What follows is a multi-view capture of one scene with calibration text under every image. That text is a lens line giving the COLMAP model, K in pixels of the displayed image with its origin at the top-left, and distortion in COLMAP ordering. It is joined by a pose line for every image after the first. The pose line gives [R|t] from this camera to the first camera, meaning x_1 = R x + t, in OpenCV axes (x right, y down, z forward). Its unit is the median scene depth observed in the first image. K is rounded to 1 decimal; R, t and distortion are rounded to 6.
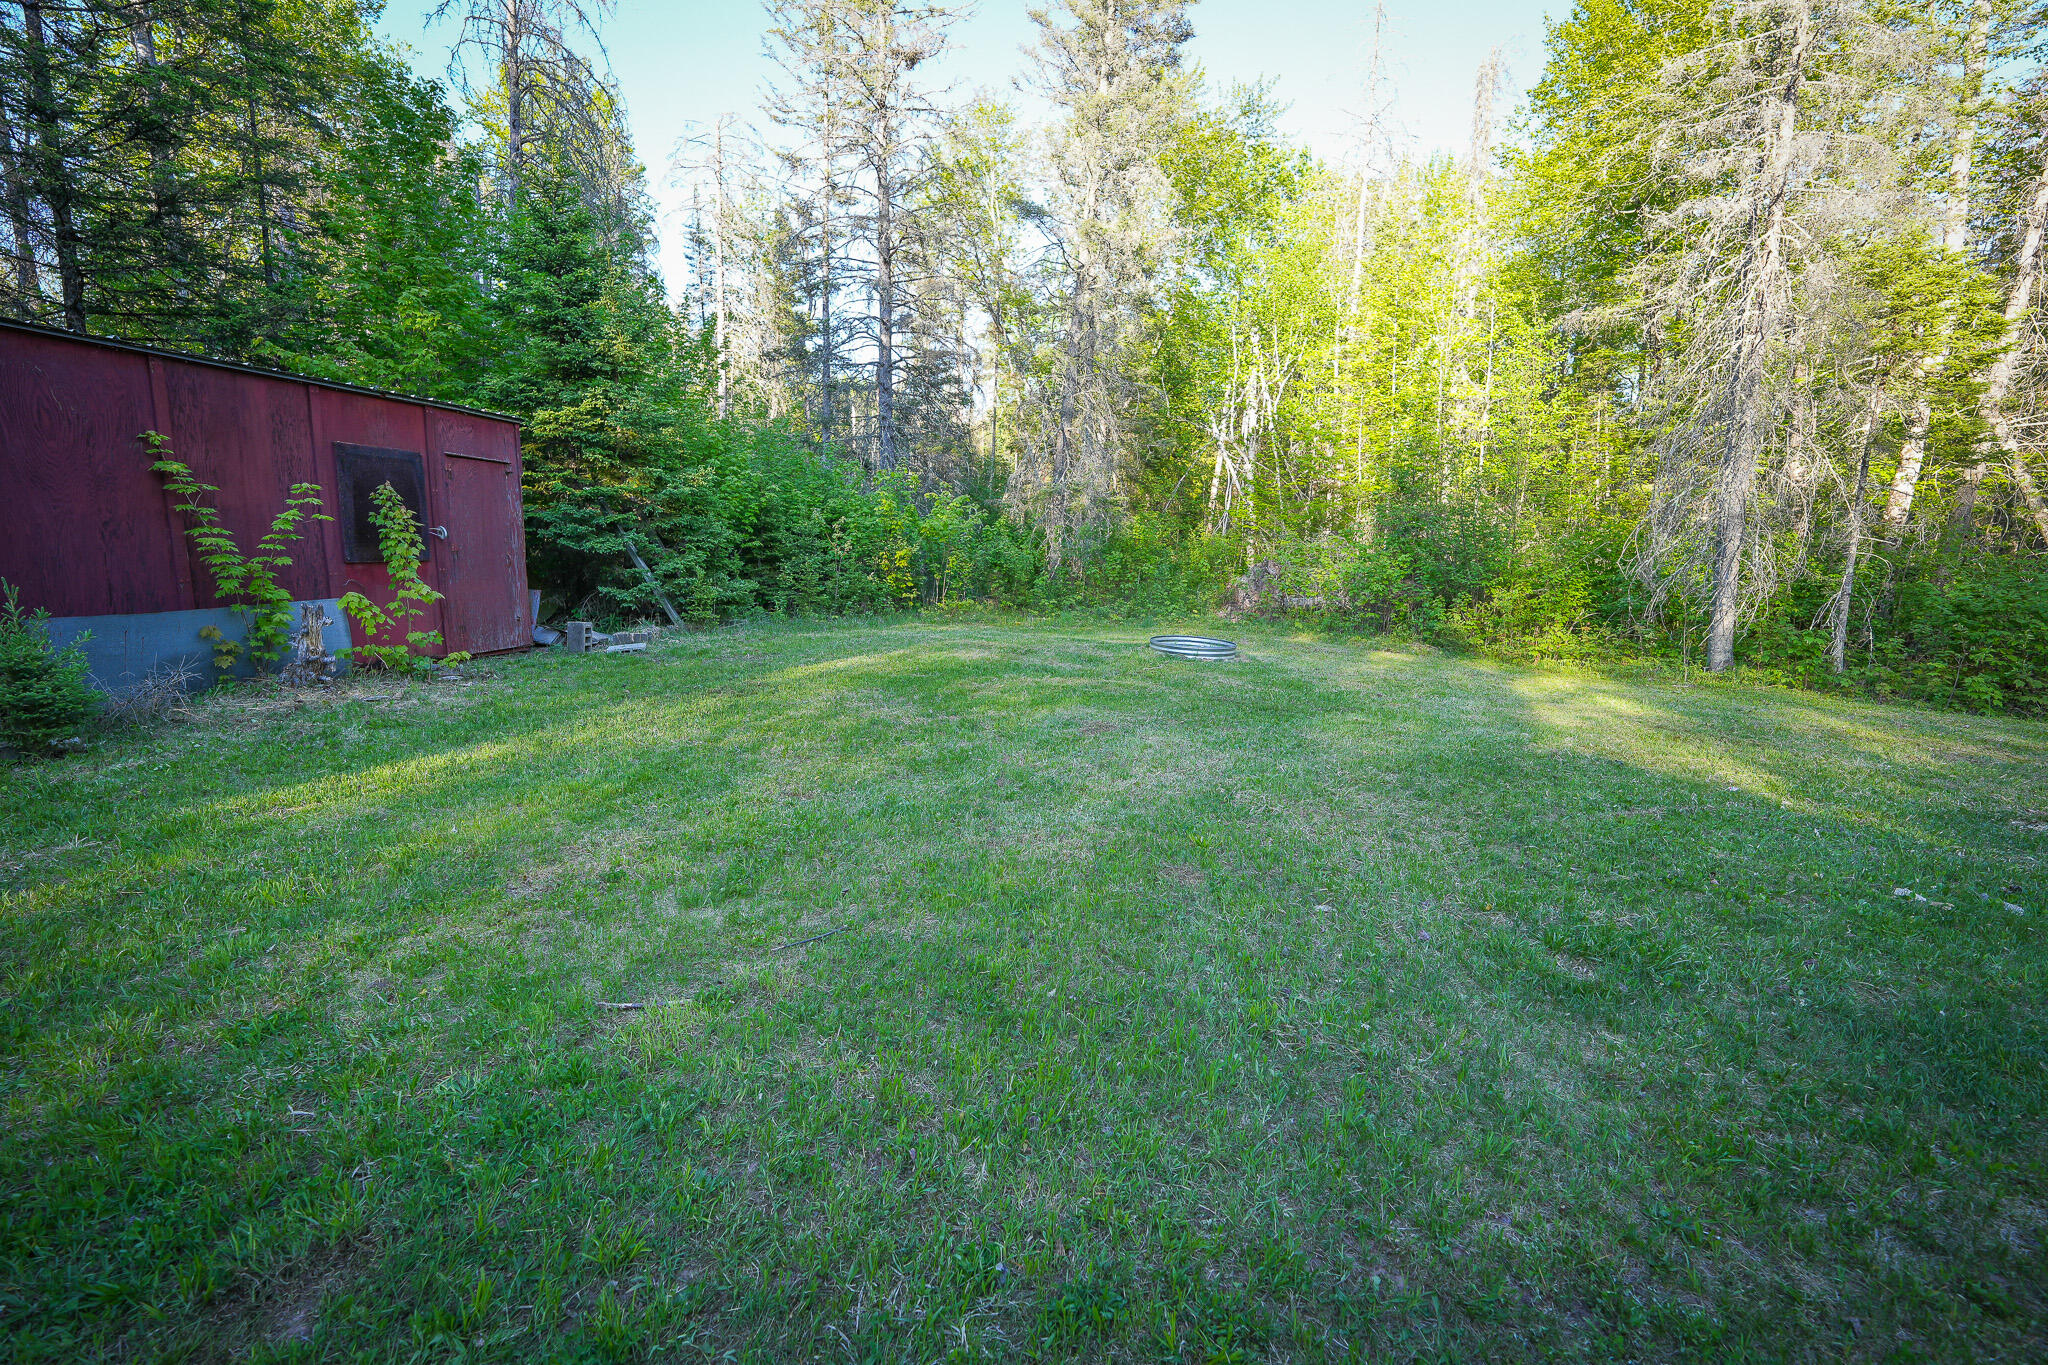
lens RADIAL K [[909.2, 0, 1024.0], [0, 909.2, 682.5], [0, 0, 1]] dist [-0.022089, 0.010674]
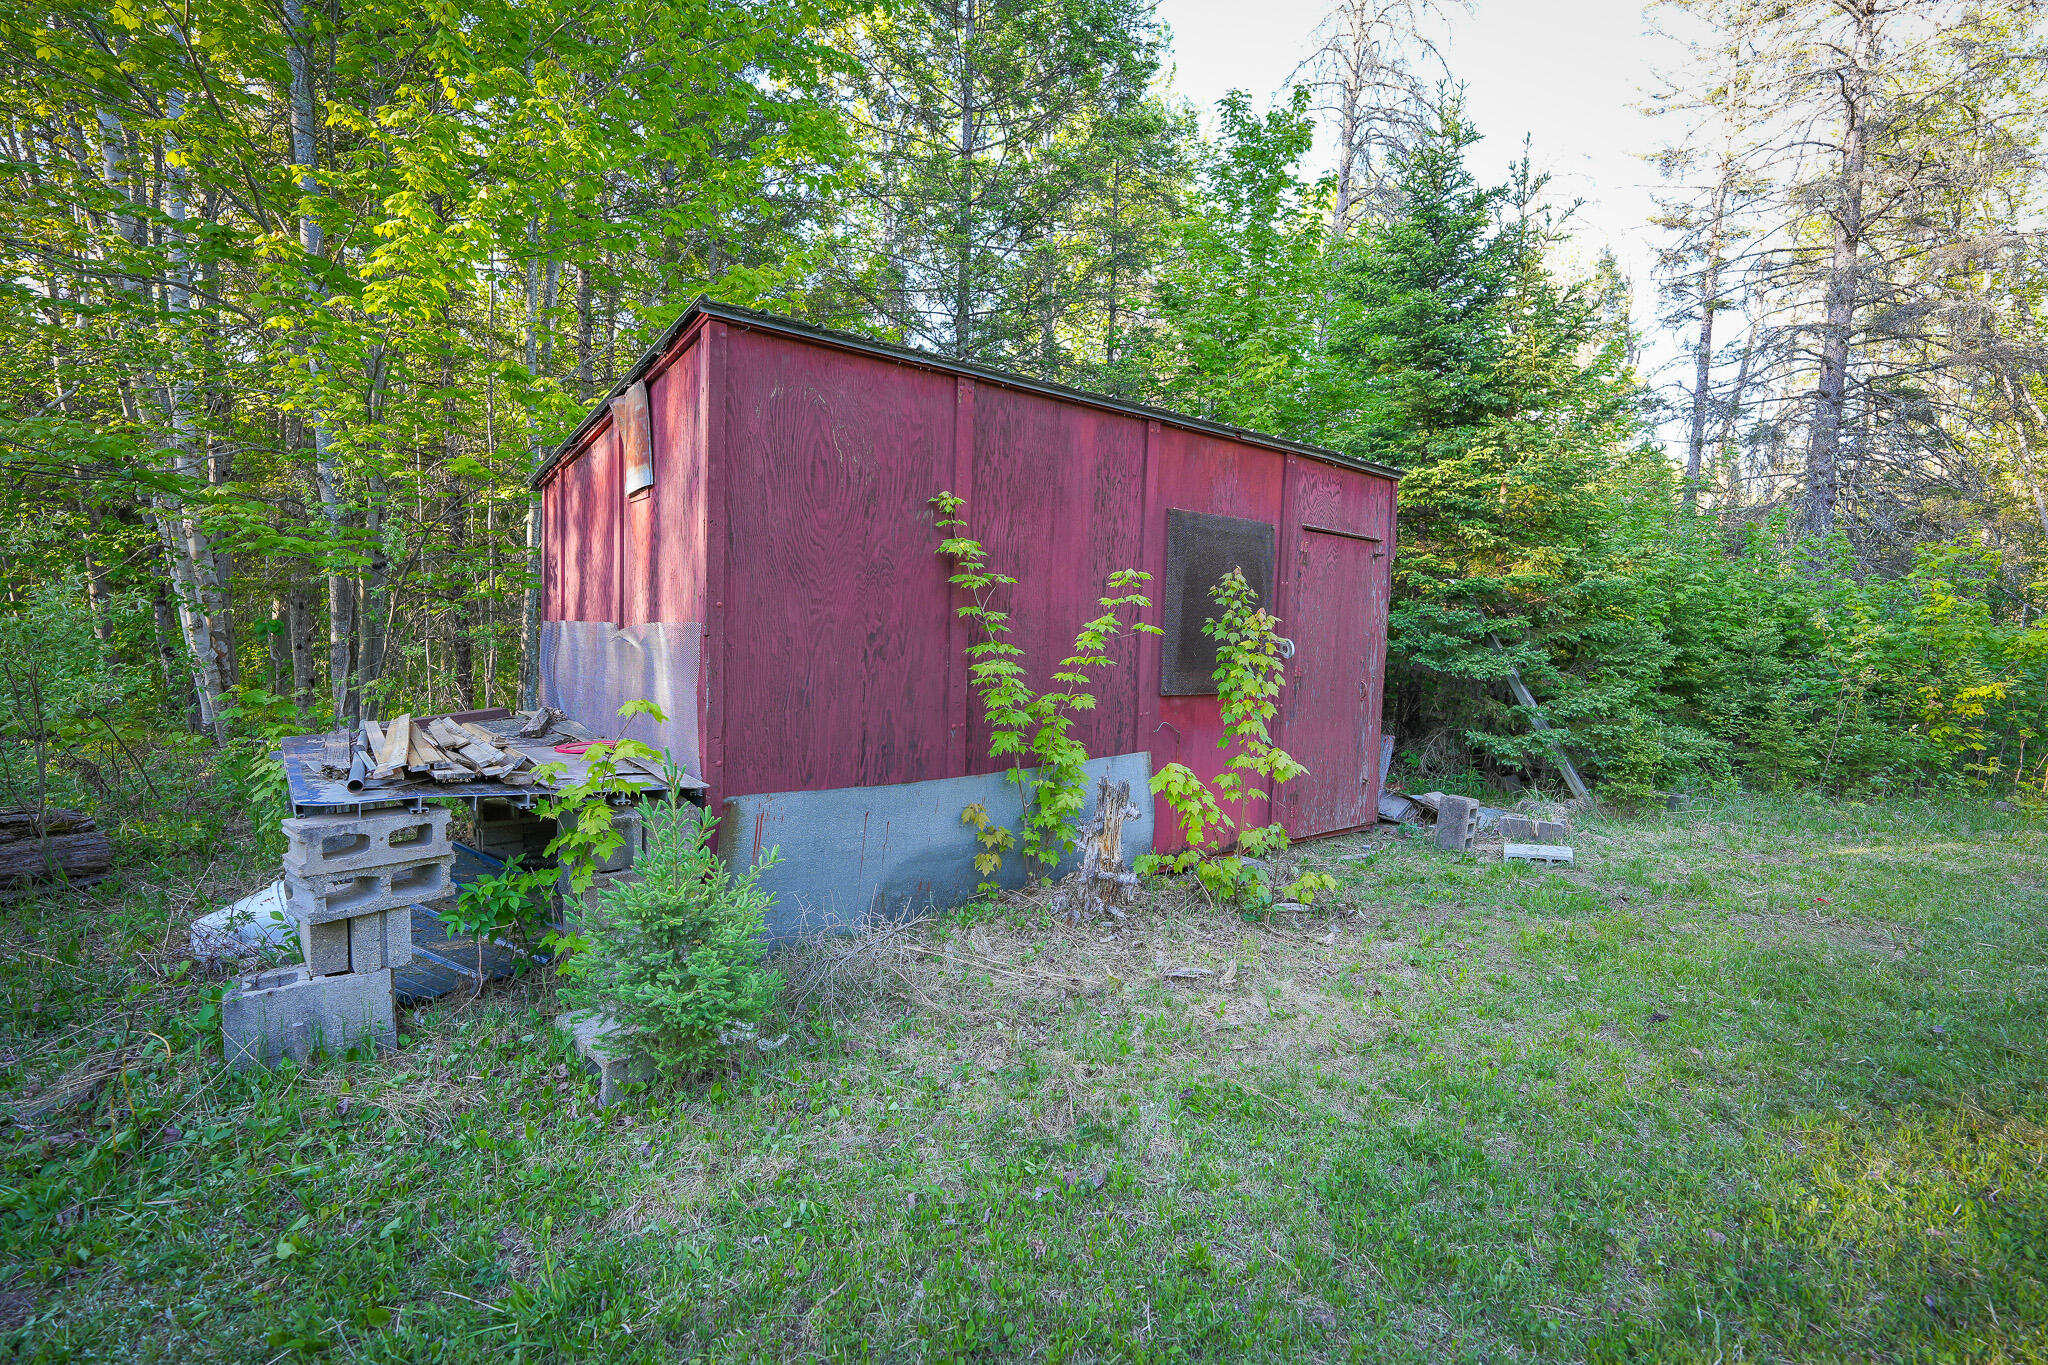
lens RADIAL K [[909.2, 0, 1024.0], [0, 909.2, 682.5], [0, 0, 1]] dist [-0.022089, 0.010674]
pose [[0.730275, 0.055029, -0.680934, -0.410960], [-0.126702, 0.990367, -0.055848, -0.099759], [0.671301, 0.127060, 0.730213, 0.494246]]
